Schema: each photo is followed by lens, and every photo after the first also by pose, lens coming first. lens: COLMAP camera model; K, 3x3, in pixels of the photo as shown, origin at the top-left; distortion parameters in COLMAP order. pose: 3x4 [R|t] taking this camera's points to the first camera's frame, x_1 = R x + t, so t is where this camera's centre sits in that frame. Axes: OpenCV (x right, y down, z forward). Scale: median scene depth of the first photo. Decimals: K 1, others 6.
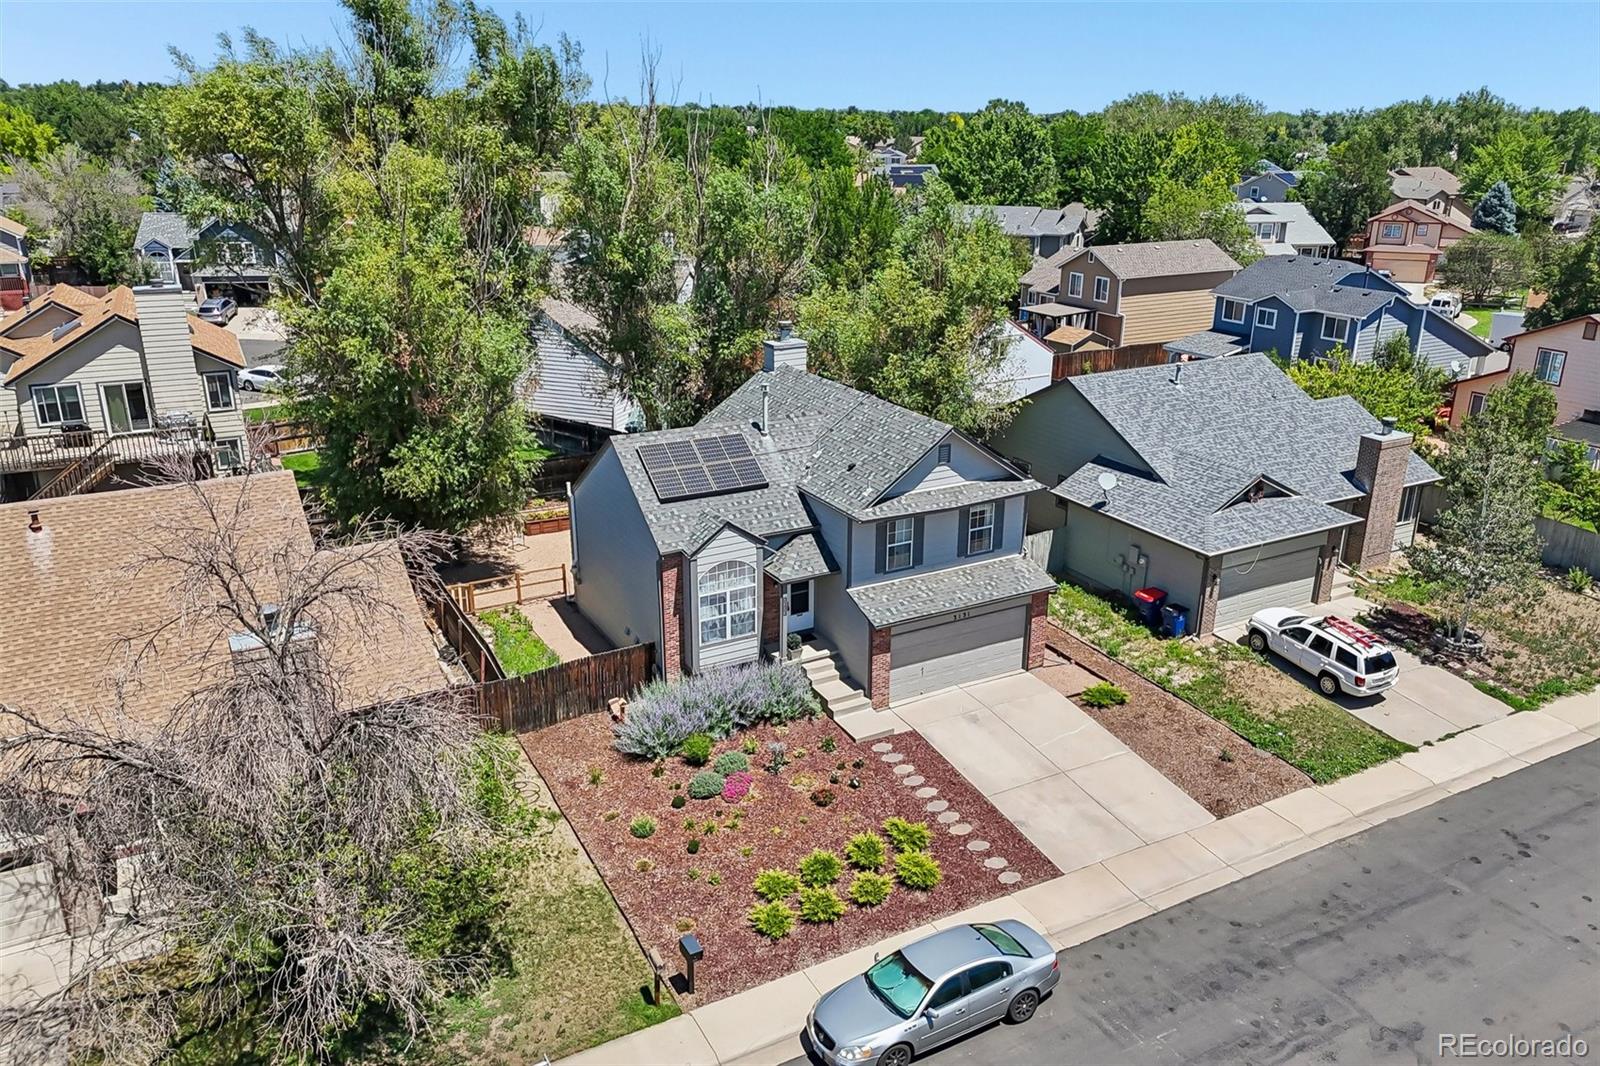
lens RADIAL K [[1190.6, 0, 796.3], [0, 1190.6, 537.0], [0, 0, 1]] dist [0.073499, -0.081983]
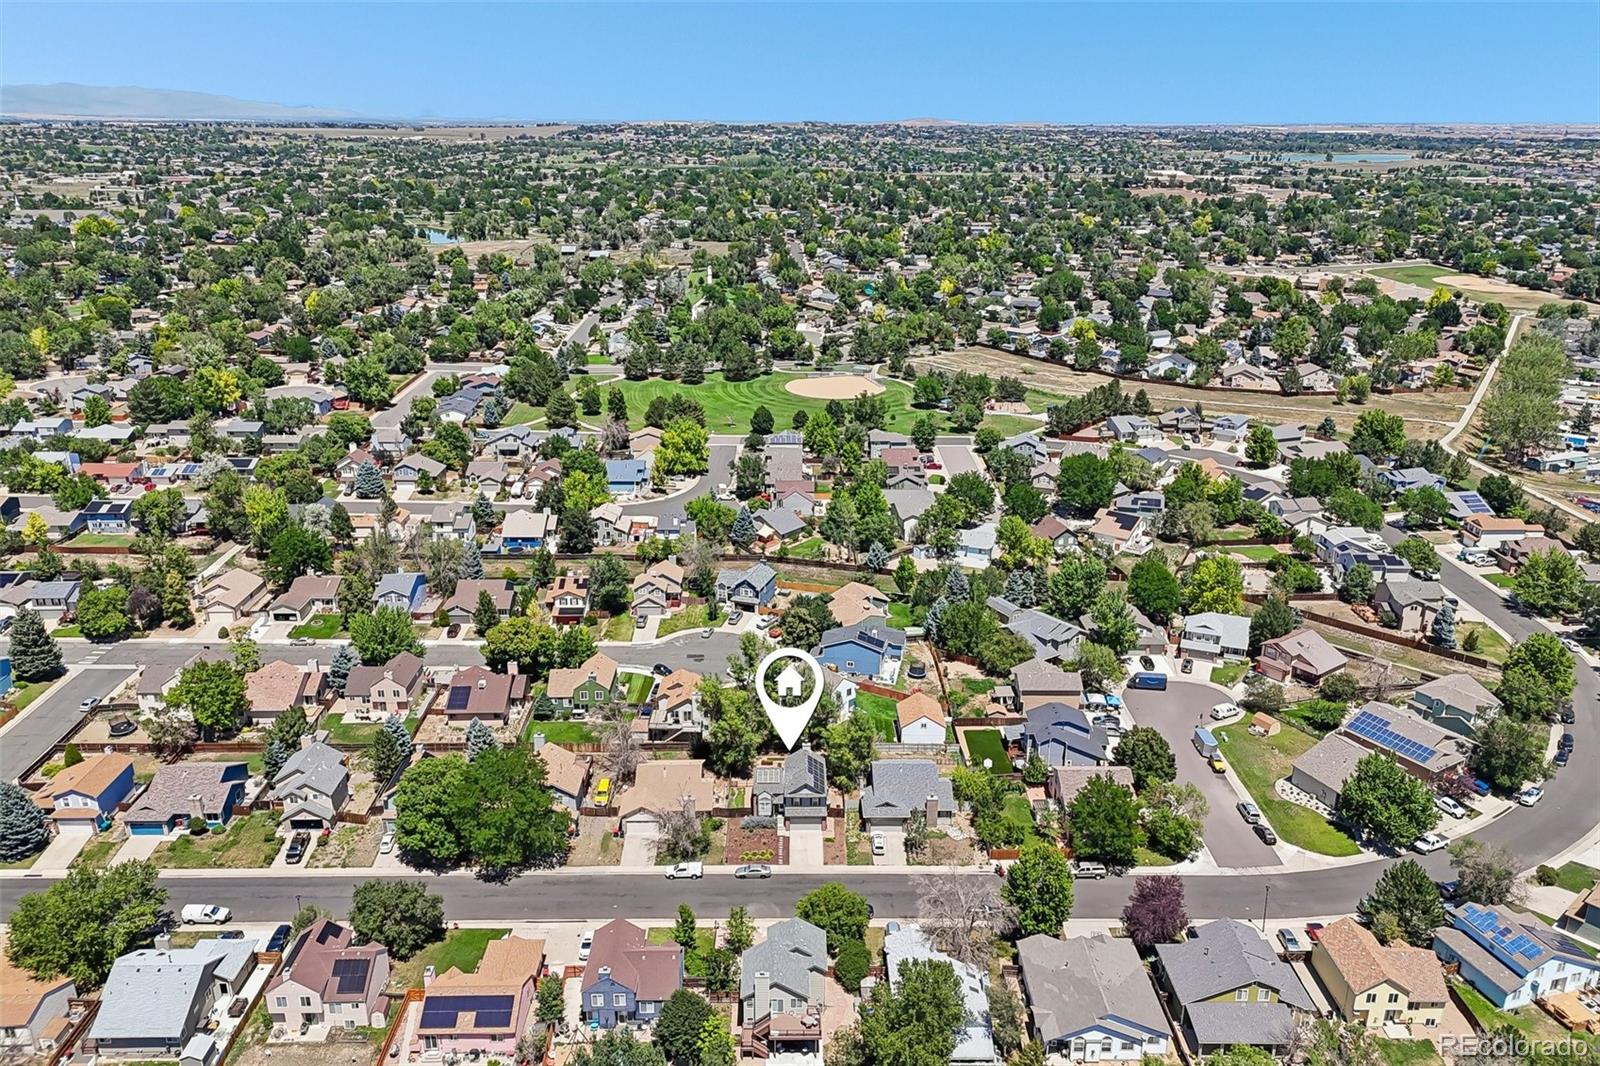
lens RADIAL K [[1190.6, 0, 796.3], [0, 1190.6, 537.0], [0, 0, 1]] dist [0.073499, -0.081983]
pose [[0.881869, 0.160850, -0.443208, 2.207743], [-0.160700, 0.986264, 0.038187, -1.330747], [0.443263, 0.037548, 0.895605, -3.743194]]
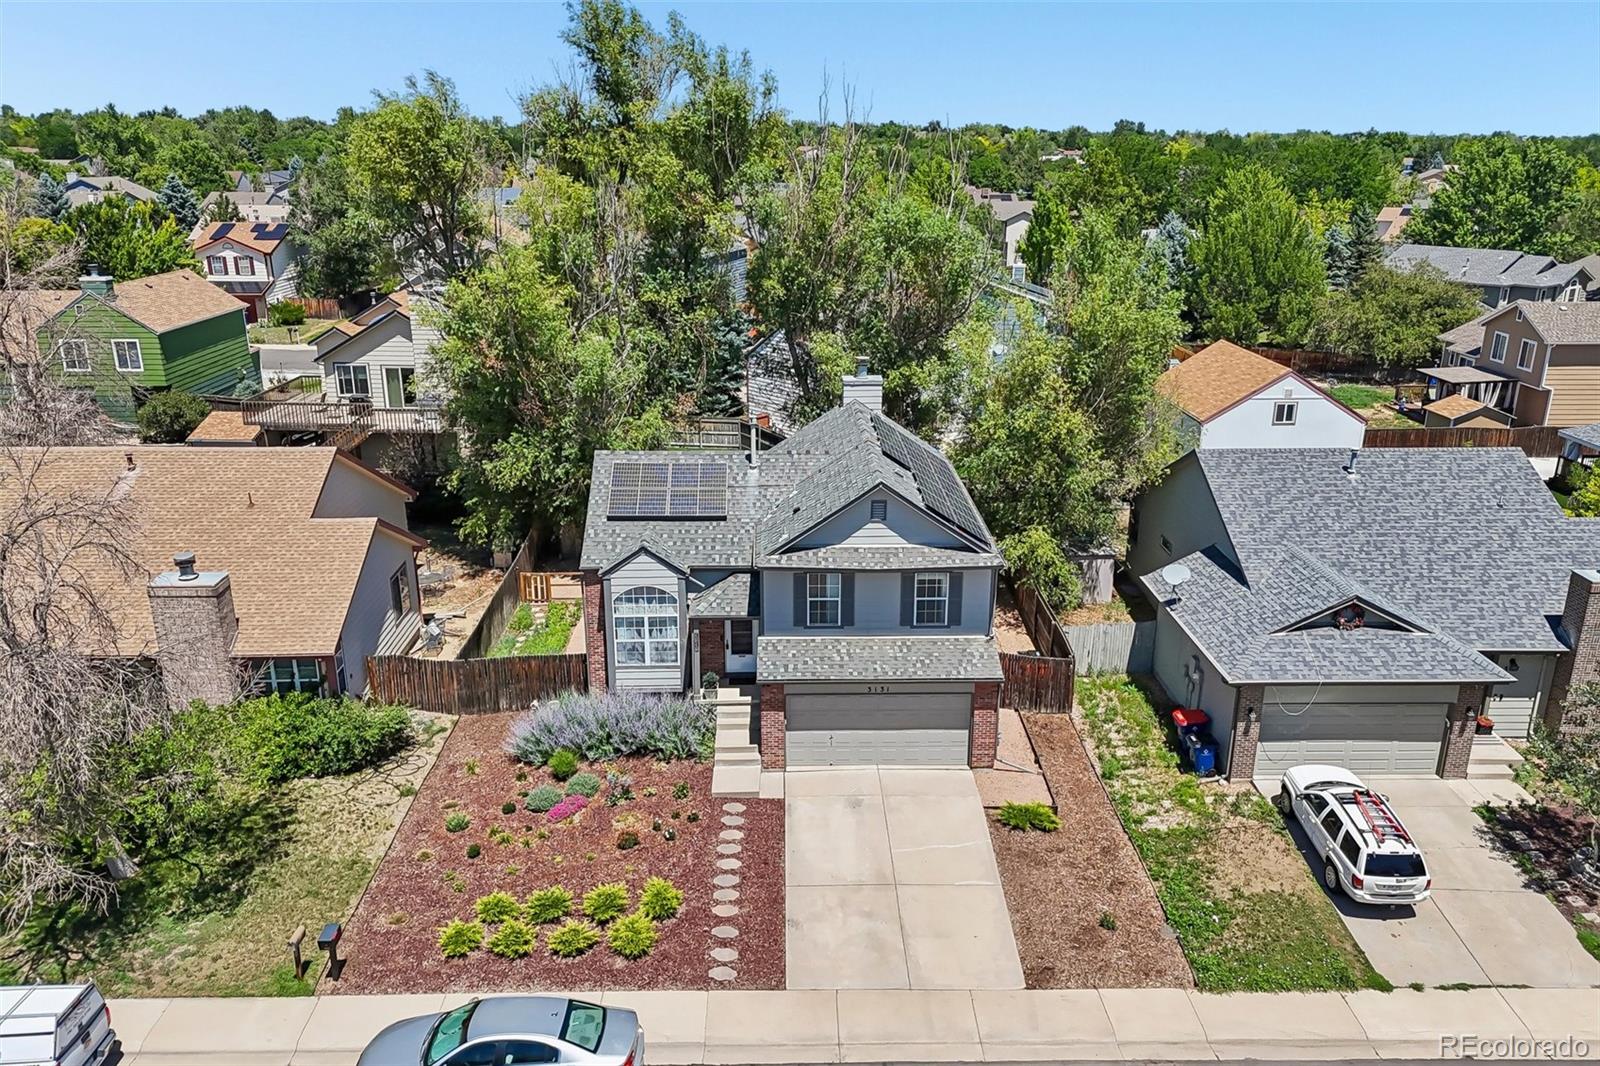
lens RADIAL K [[1190.6, 0, 796.3], [0, 1190.6, 537.0], [0, 0, 1]] dist [0.073499, -0.081983]
pose [[0.884782, 0.144332, -0.443089, 0.458832], [-0.154299, 0.987929, 0.013698, -0.050241], [0.439718, 0.056249, 0.896373, 0.150329]]
